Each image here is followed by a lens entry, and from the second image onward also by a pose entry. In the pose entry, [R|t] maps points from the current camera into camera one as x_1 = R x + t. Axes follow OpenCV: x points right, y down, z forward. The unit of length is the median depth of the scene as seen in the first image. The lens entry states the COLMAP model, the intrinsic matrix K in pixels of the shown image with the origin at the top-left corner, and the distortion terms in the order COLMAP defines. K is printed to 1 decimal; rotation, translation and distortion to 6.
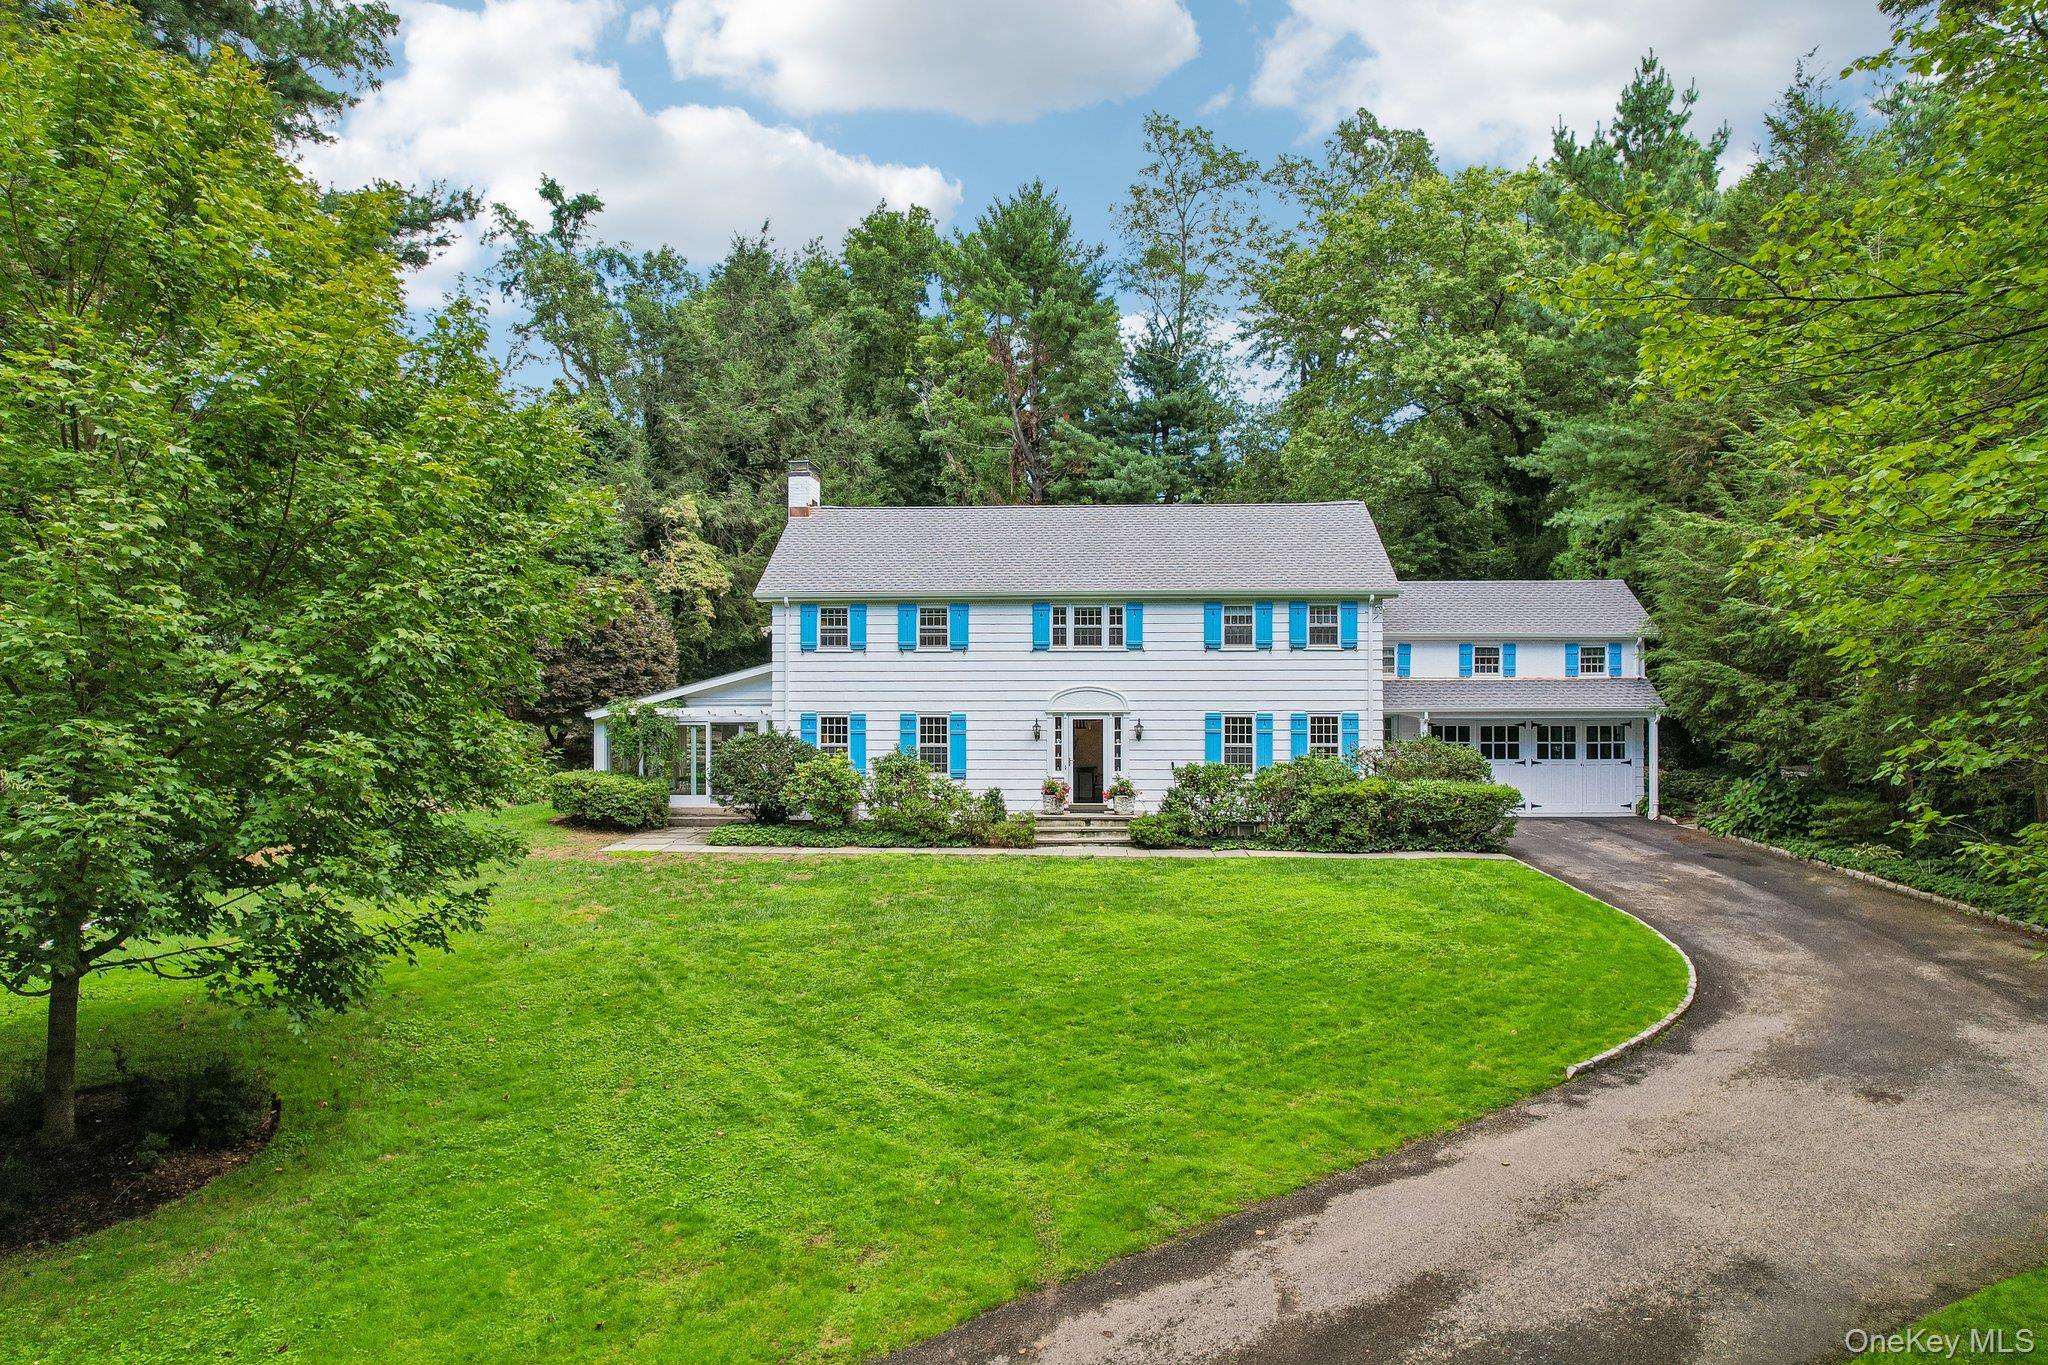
lens RADIAL K [[1334.3, 0, 1023.6], [0, 1334.3, 751.9], [0, 0, 1]] dist [-0.069707, 0.046722]
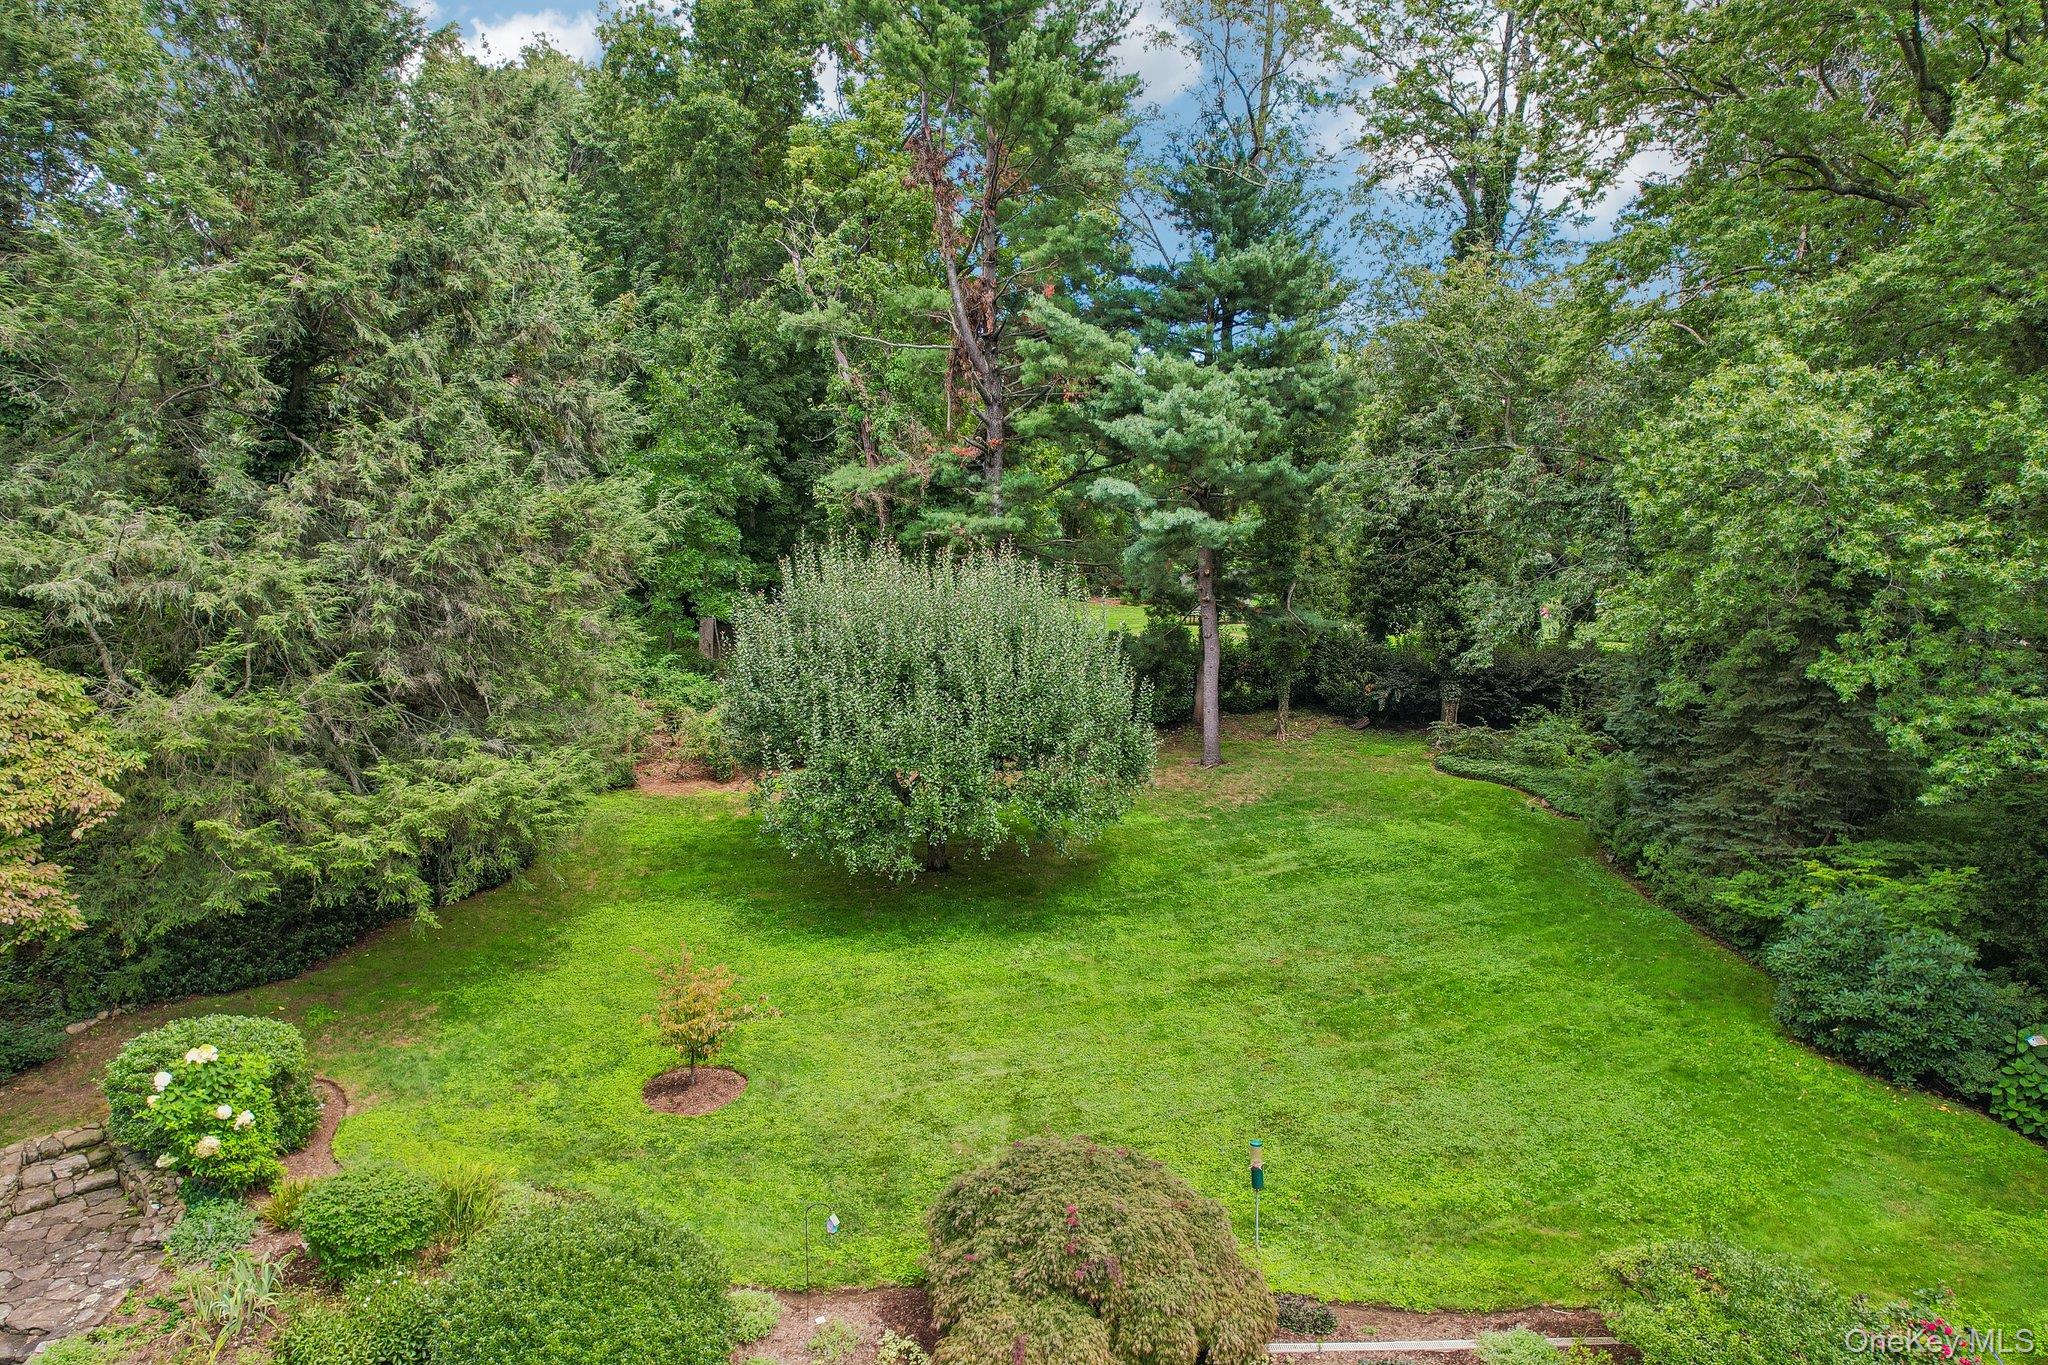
lens RADIAL K [[1334.3, 0, 1023.6], [0, 1334.3, 751.9], [0, 0, 1]] dist [-0.069707, 0.046722]
pose [[0.999625, 0.002227, 0.027295, 0.018323], [-0.004742, 0.995707, 0.092440, -0.266069], [-0.026972, -0.092534, 0.995344, 1.035923]]
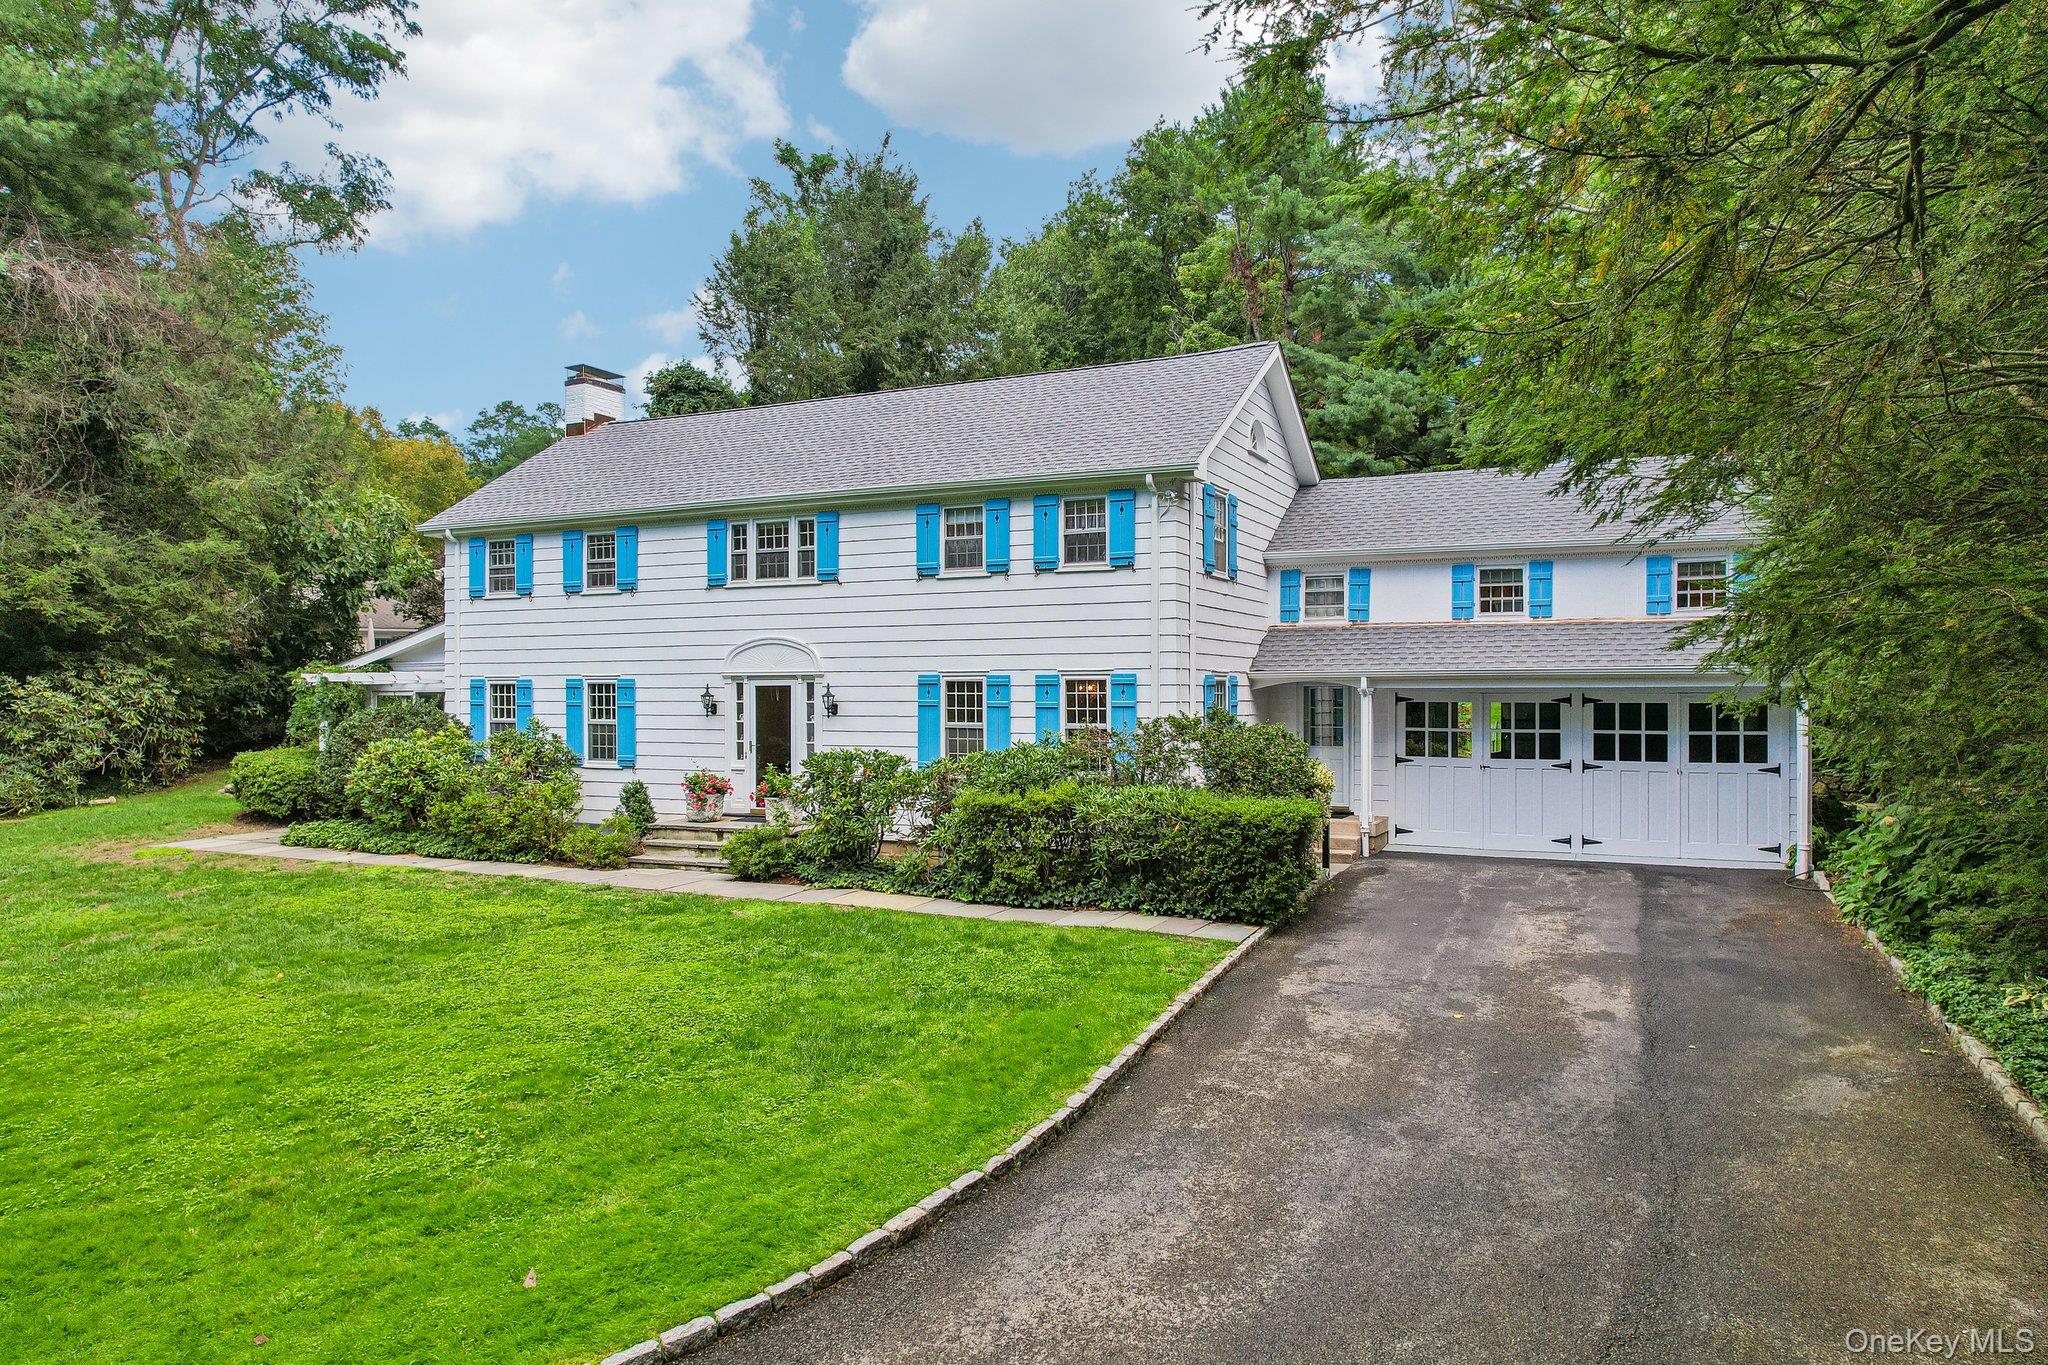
lens RADIAL K [[1334.3, 0, 1023.6], [0, 1334.3, 751.9], [0, 0, 1]] dist [-0.069707, 0.046722]
pose [[0.917515, 0.019057, -0.397244, 0.439483], [-0.018452, 0.999815, 0.005344, 0.003798], [0.397272, 0.002426, 0.917698, 0.421193]]
